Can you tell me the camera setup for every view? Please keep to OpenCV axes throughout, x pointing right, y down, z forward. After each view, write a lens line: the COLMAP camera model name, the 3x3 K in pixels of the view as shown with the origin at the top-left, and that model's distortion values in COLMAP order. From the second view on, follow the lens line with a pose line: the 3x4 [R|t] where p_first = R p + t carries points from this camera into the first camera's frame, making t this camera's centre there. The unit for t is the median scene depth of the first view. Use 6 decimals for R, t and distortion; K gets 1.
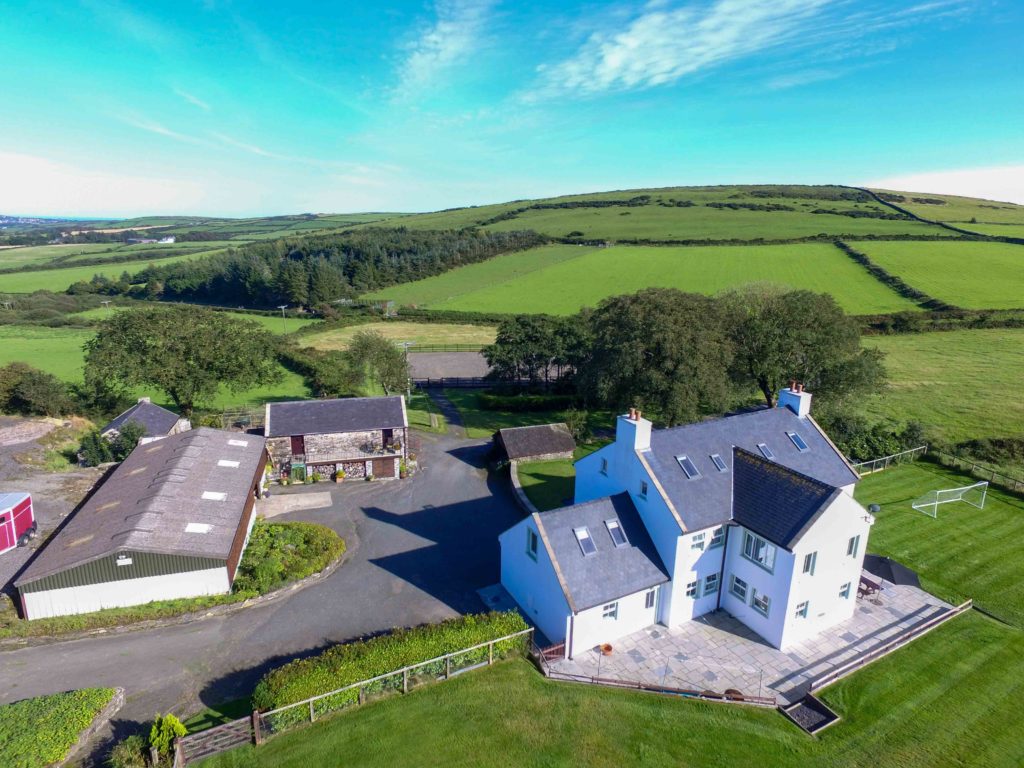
lens RADIAL K [[595.8, 0, 525.7], [0, 595.8, 386.4], [0, 0, 1]] dist [-0.019771, 0.020814]
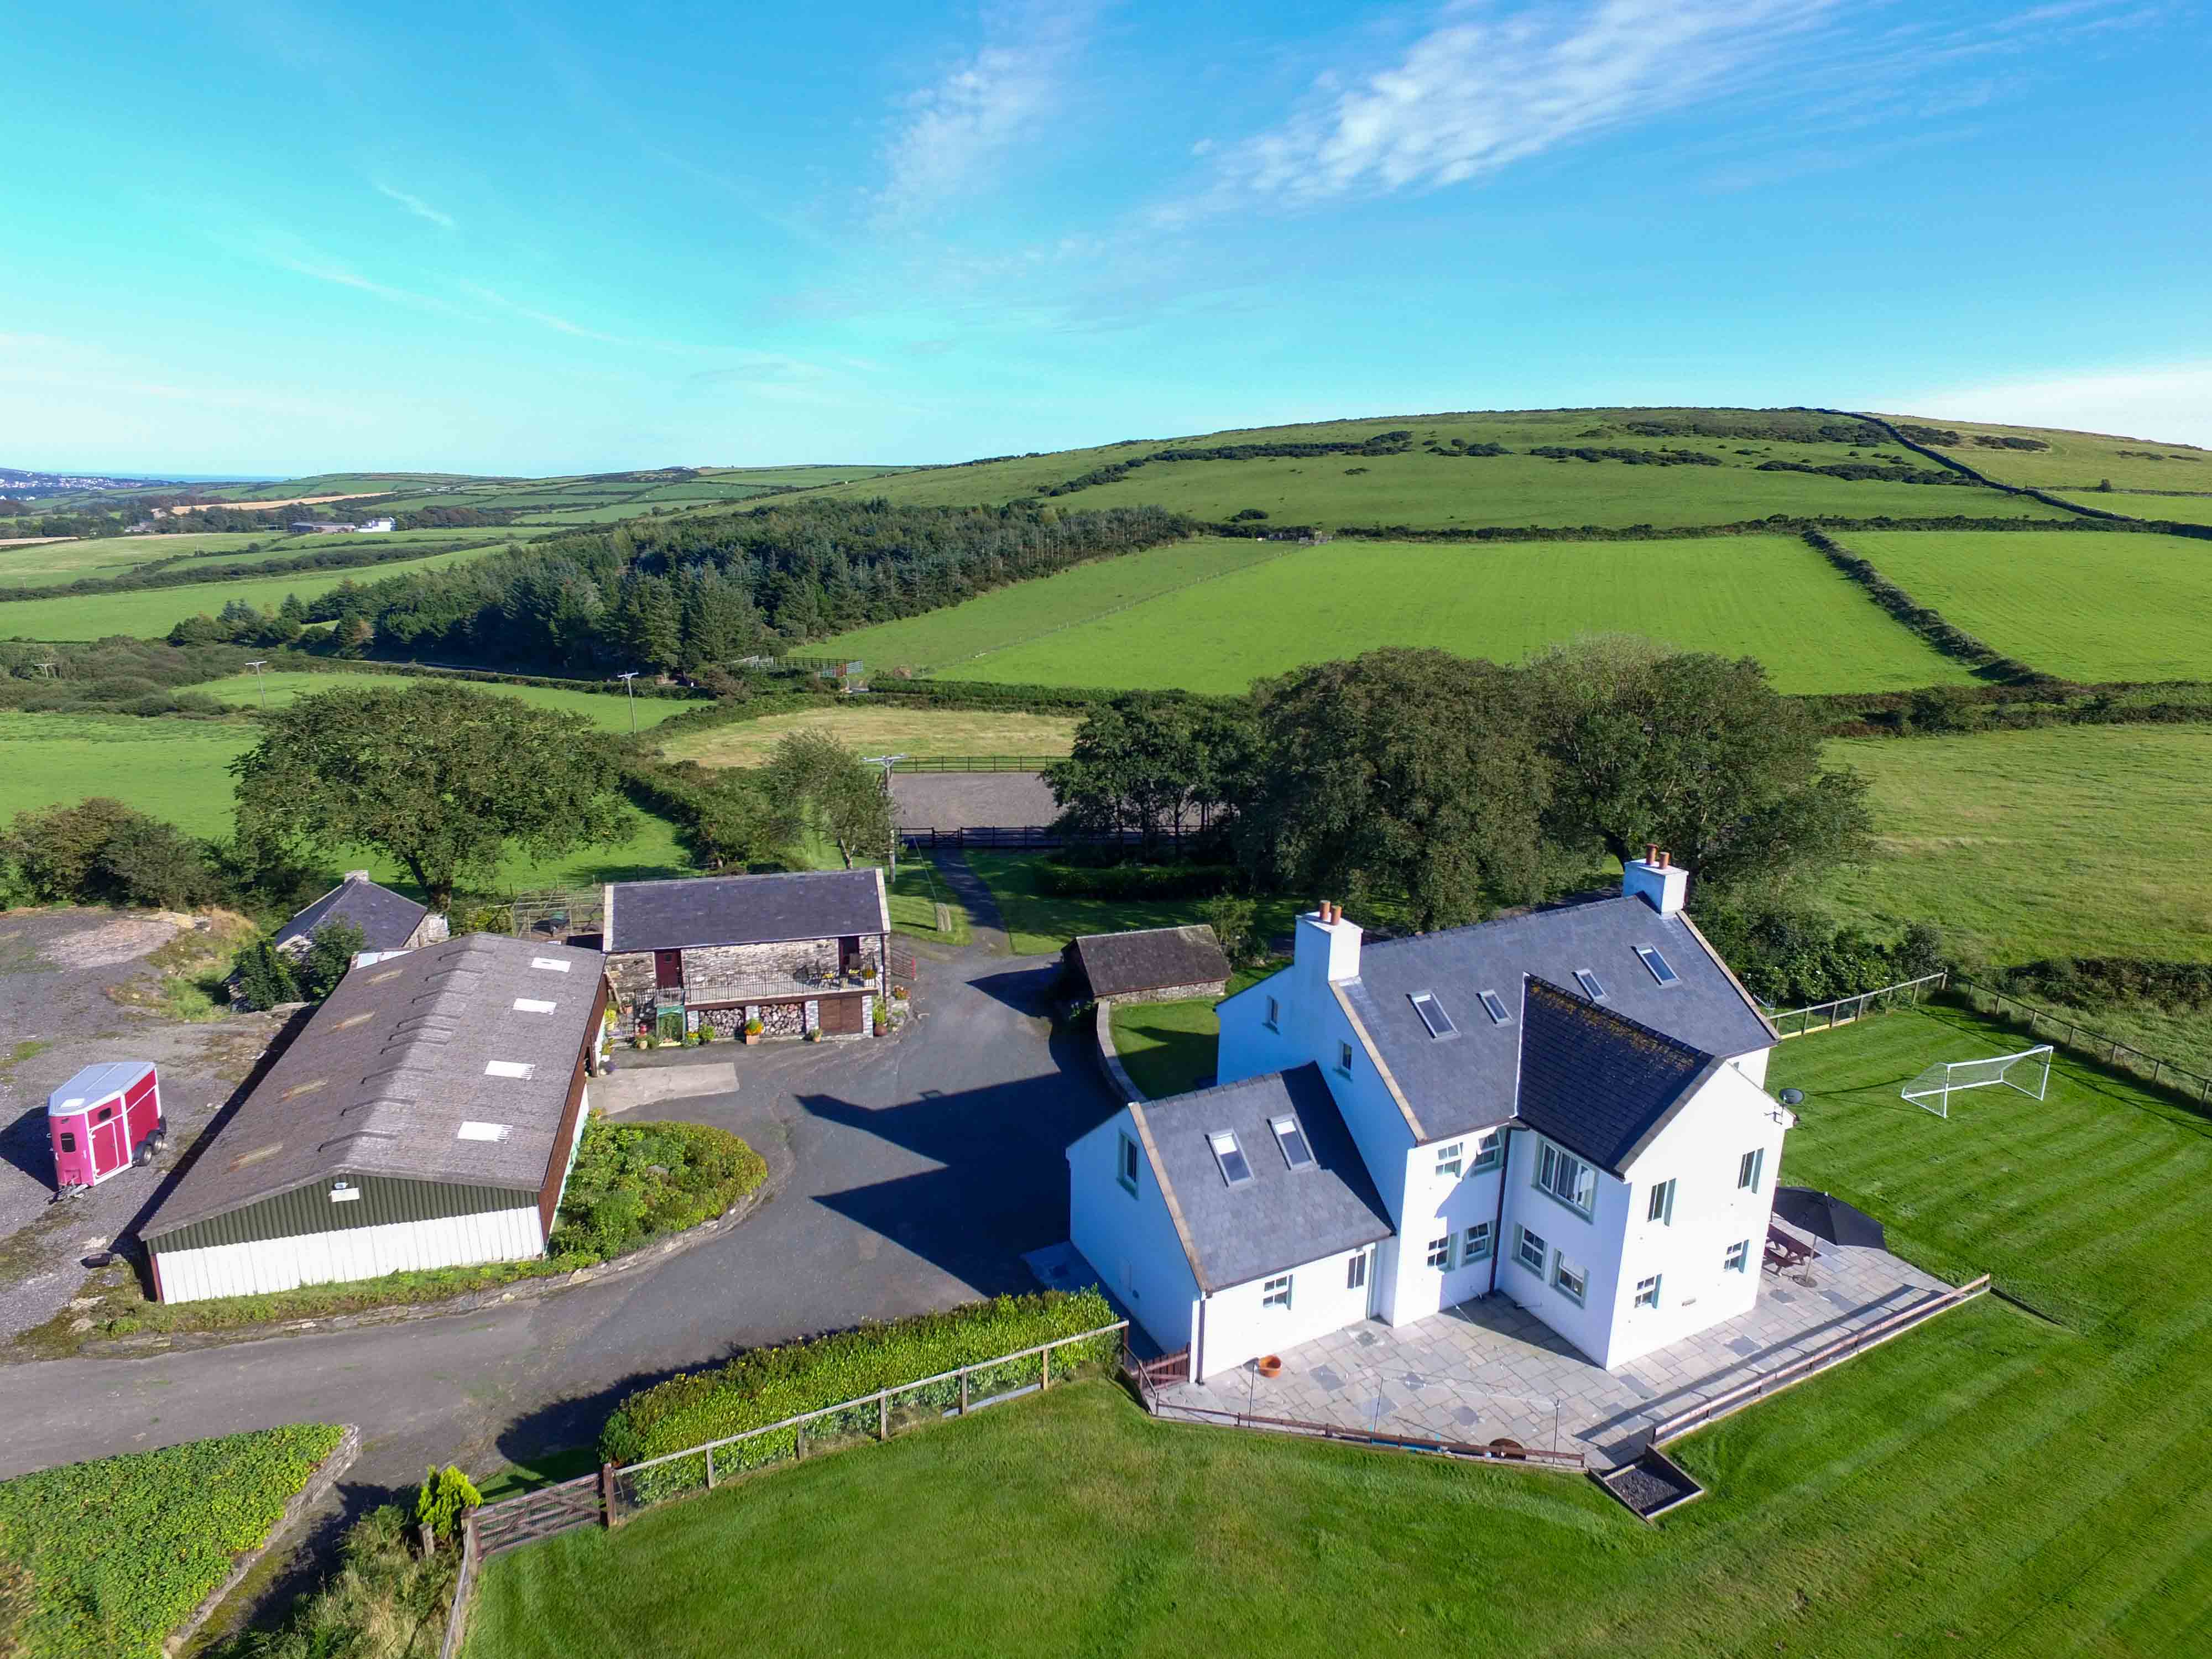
lens RADIAL K [[1287.1, 0, 1135.6], [0, 1287.1, 834.6], [0, 0, 1]] dist [-0.019771, 0.020814]
pose [[0.999971, 0.001362, -0.007536, 0.014537], [-0.001386, 0.999994, -0.003244, -0.010186], [0.007532, 0.003255, 0.999966, -0.069789]]
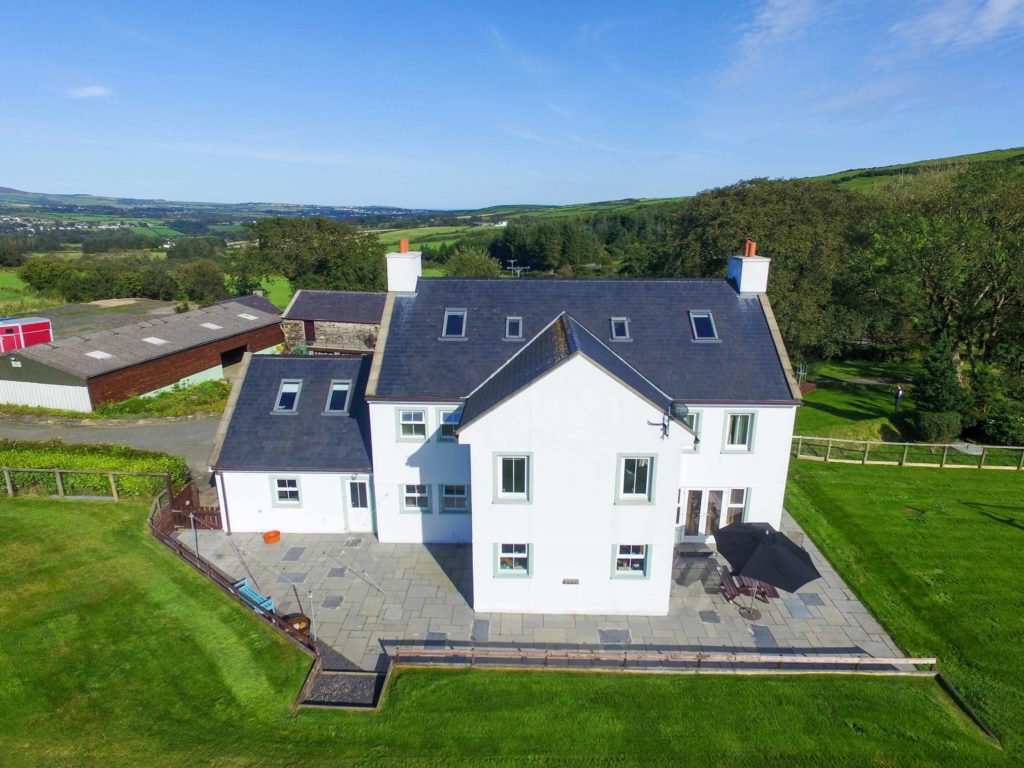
lens RADIAL K [[619.1, 0, 524.2], [0, 619.1, 300.4], [0, 0, 1]] dist [-0.003740, -0.000069]
pose [[0.869738, 0.051714, -0.490796, 0.432999], [-0.111358, 0.989411, -0.093087, 0.100719], [0.480785, 0.135616, 0.866287, 0.240754]]
